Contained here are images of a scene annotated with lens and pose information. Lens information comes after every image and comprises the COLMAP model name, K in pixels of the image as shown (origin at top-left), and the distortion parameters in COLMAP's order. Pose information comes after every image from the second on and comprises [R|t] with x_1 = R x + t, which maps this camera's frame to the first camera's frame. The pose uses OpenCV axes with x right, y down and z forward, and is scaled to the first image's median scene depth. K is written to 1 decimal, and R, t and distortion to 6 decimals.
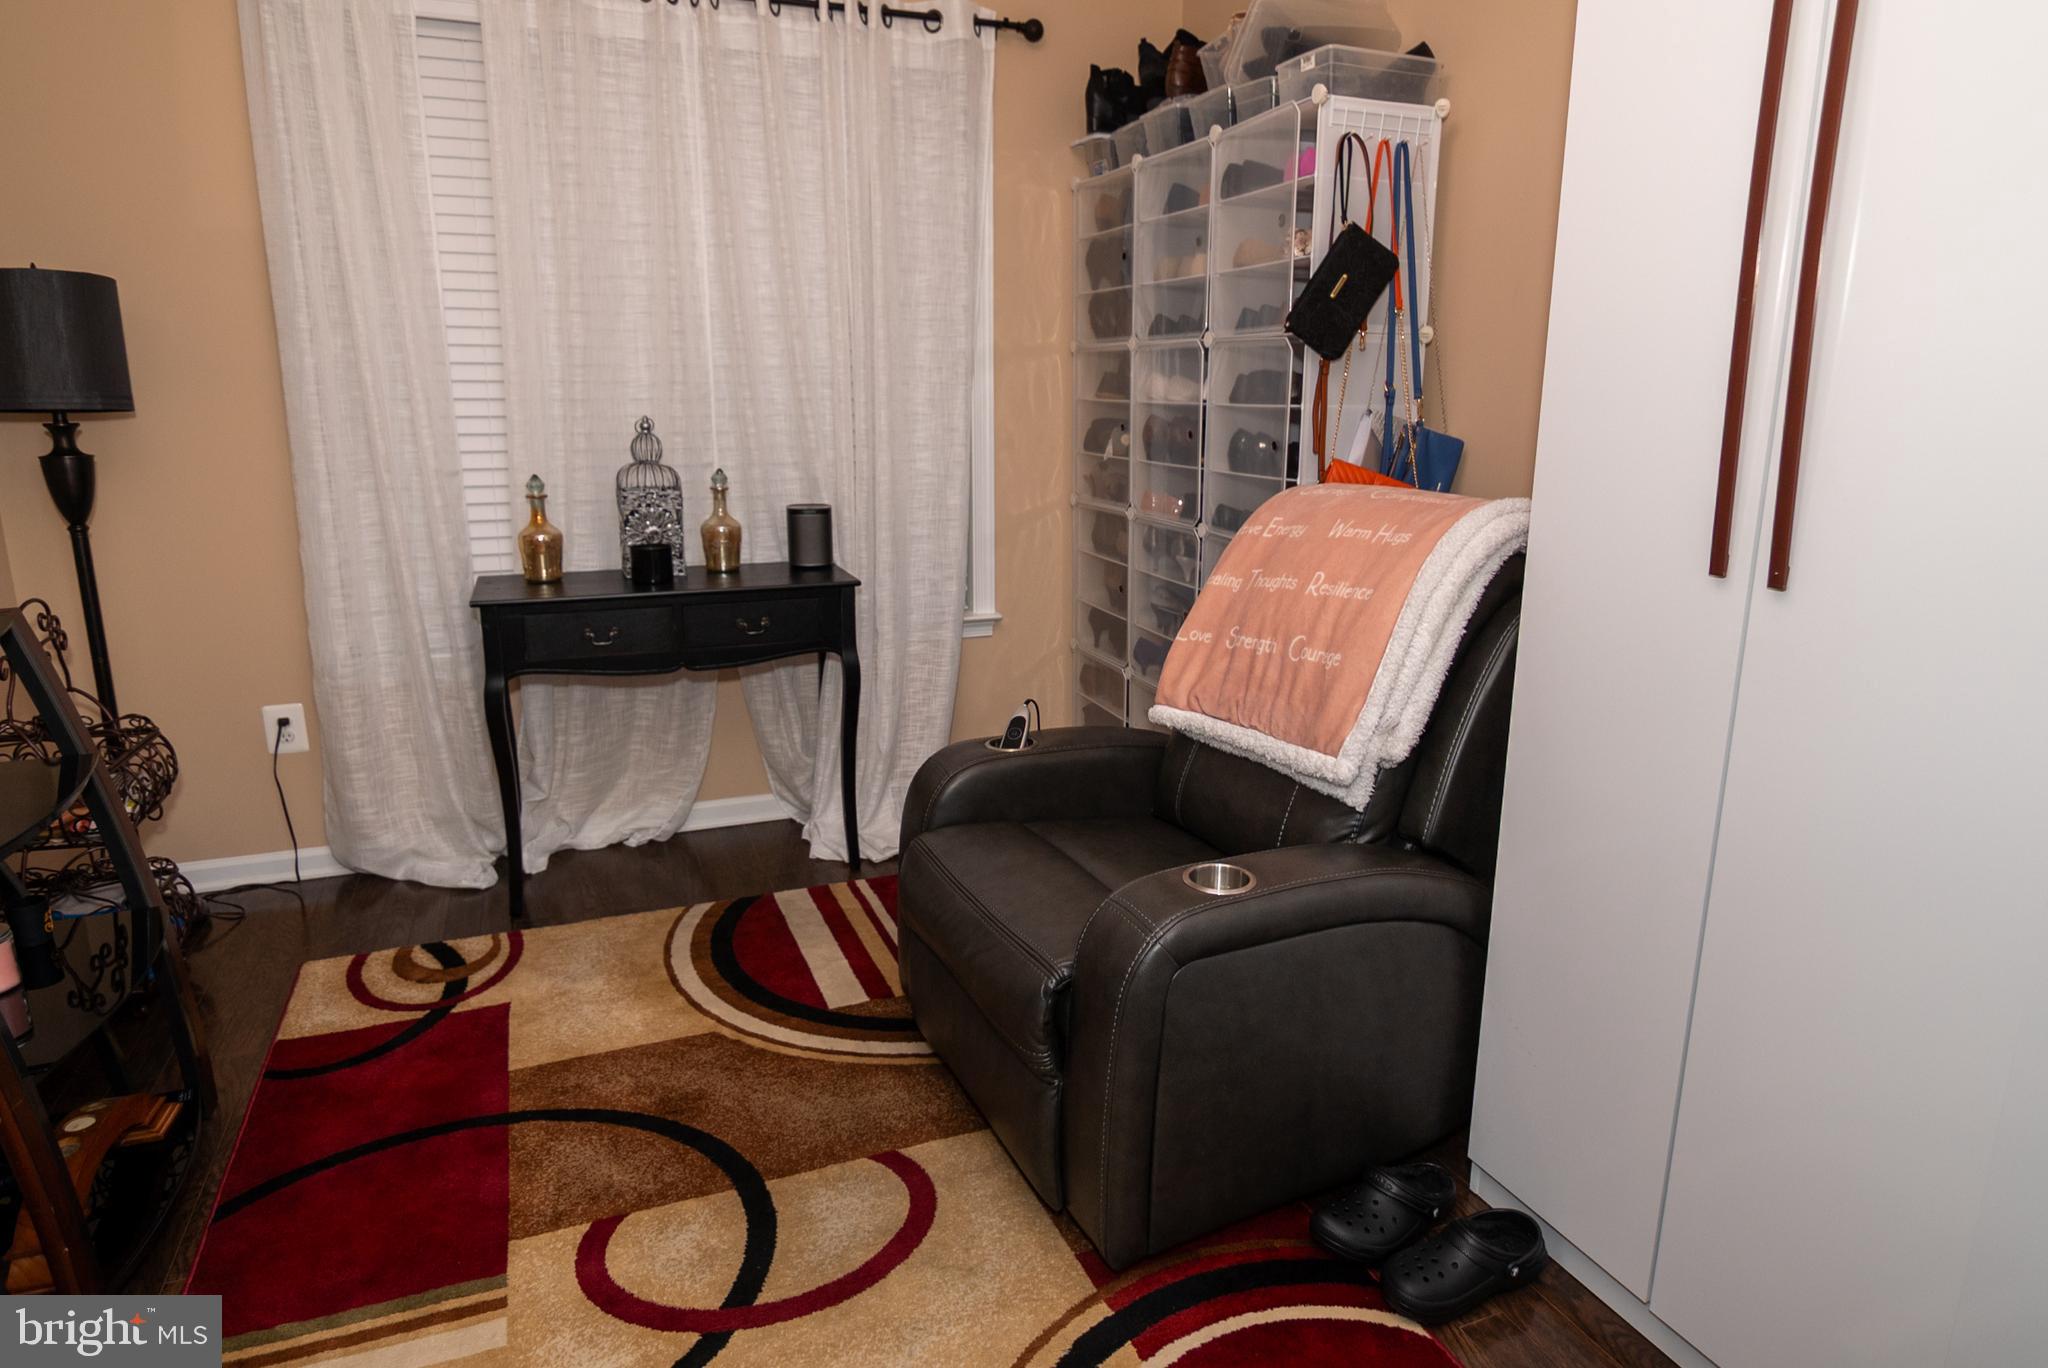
lens RADIAL K [[1215.8, 0, 1025.3], [0, 1215.8, 682.0], [0, 0, 1]] dist [-0.004448, -0.000682]
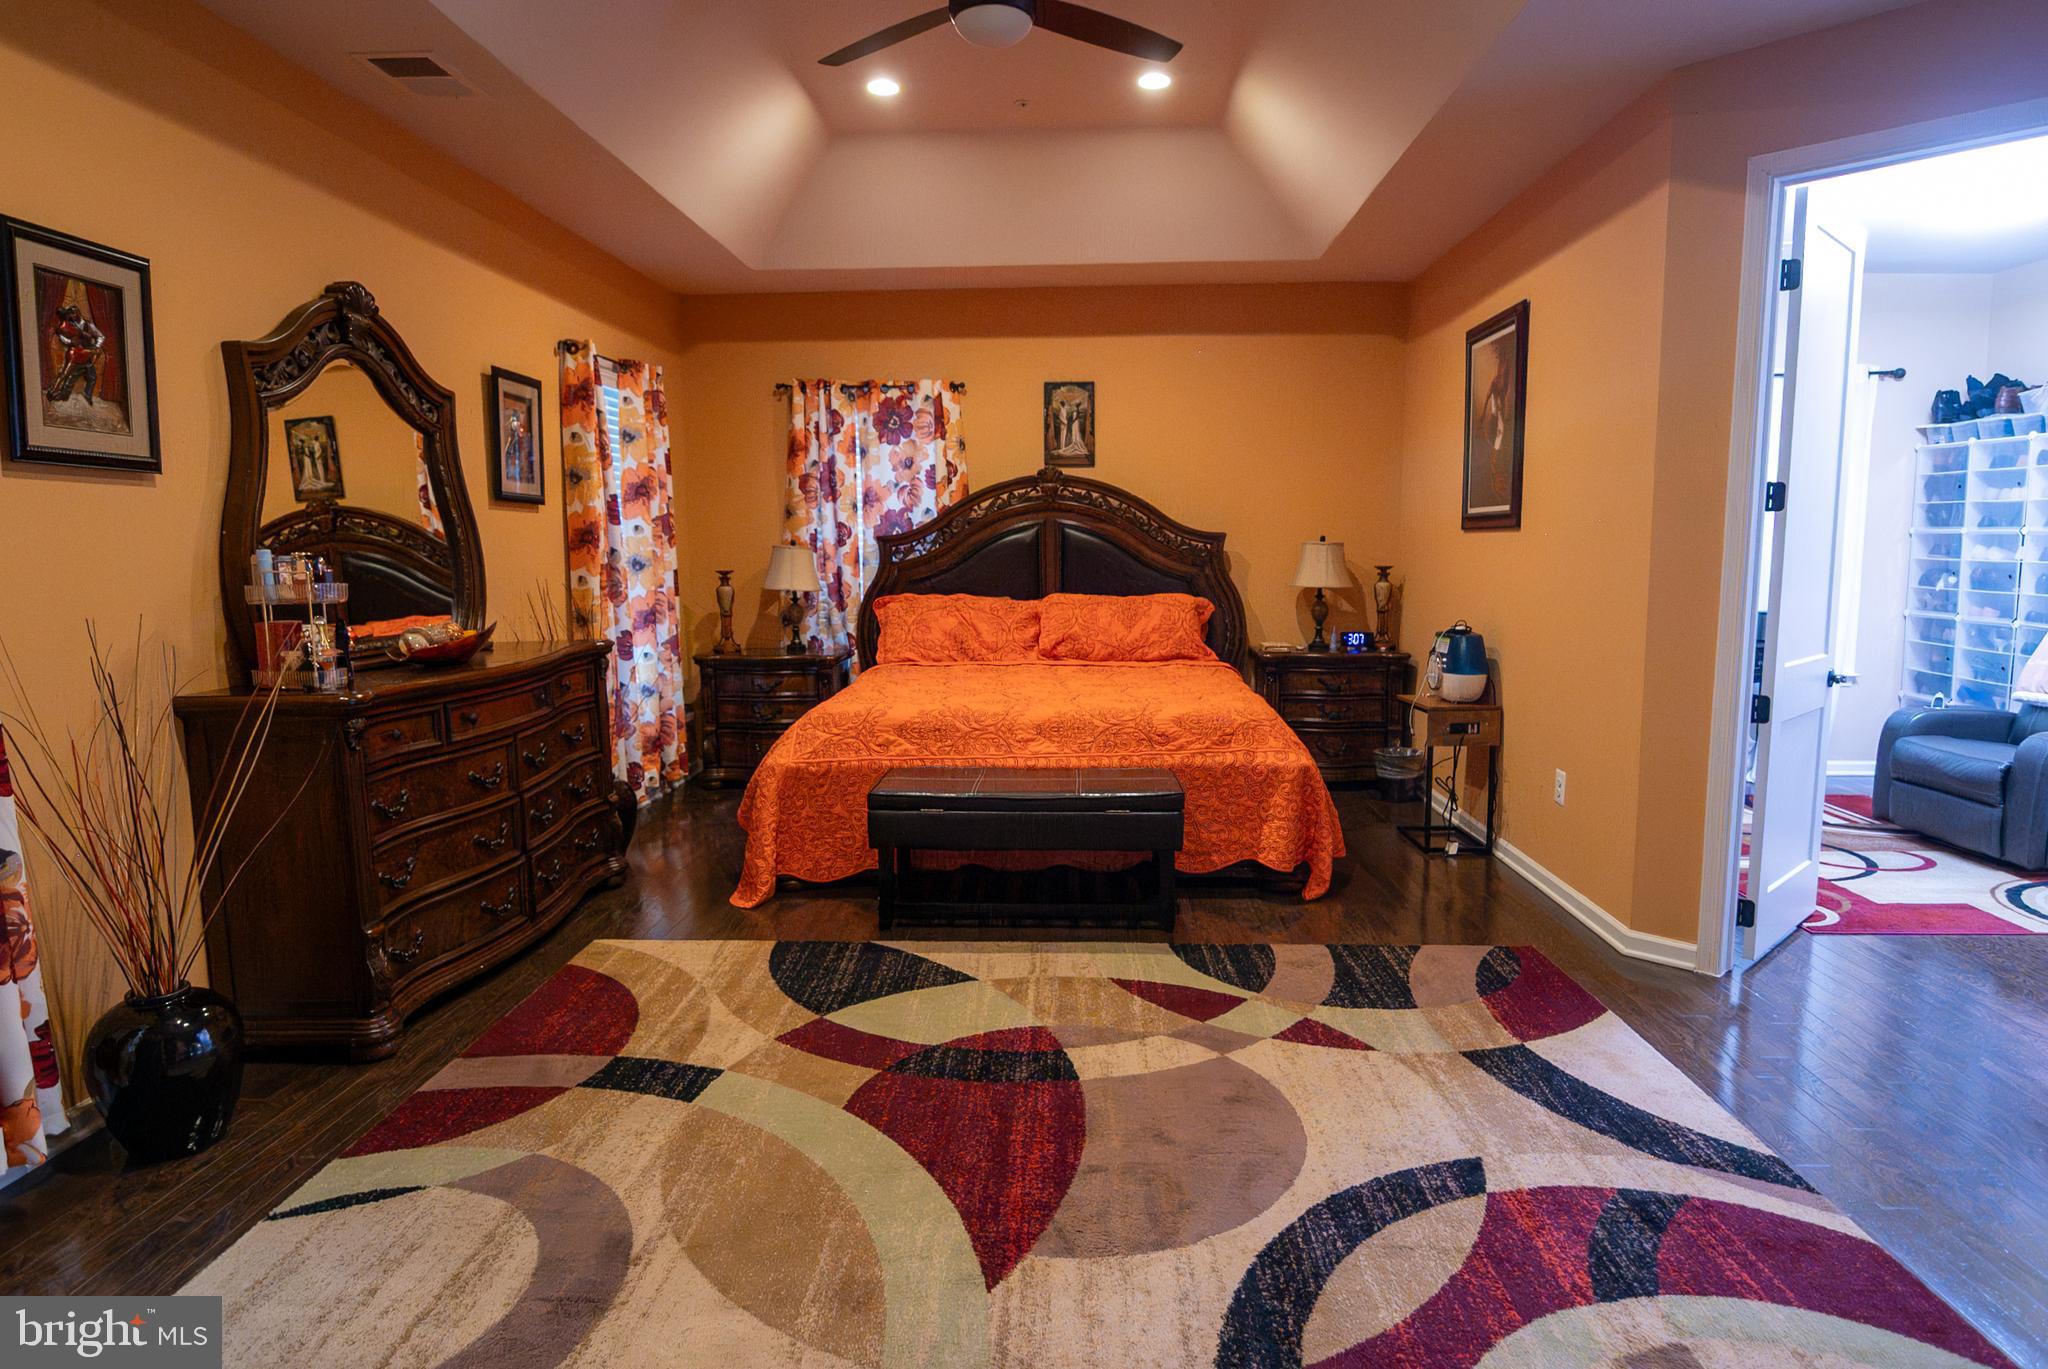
lens RADIAL K [[1215.8, 0, 1028.9], [0, 1215.8, 681.0], [0, 0, 1]] dist [-0.004448, -0.000682]
pose [[0.913461, 0.034589, -0.405454, -0.483022], [-0.084229, 0.990874, -0.105231, 0.288200], [0.398114, 0.130275, 0.908038, -1.316079]]
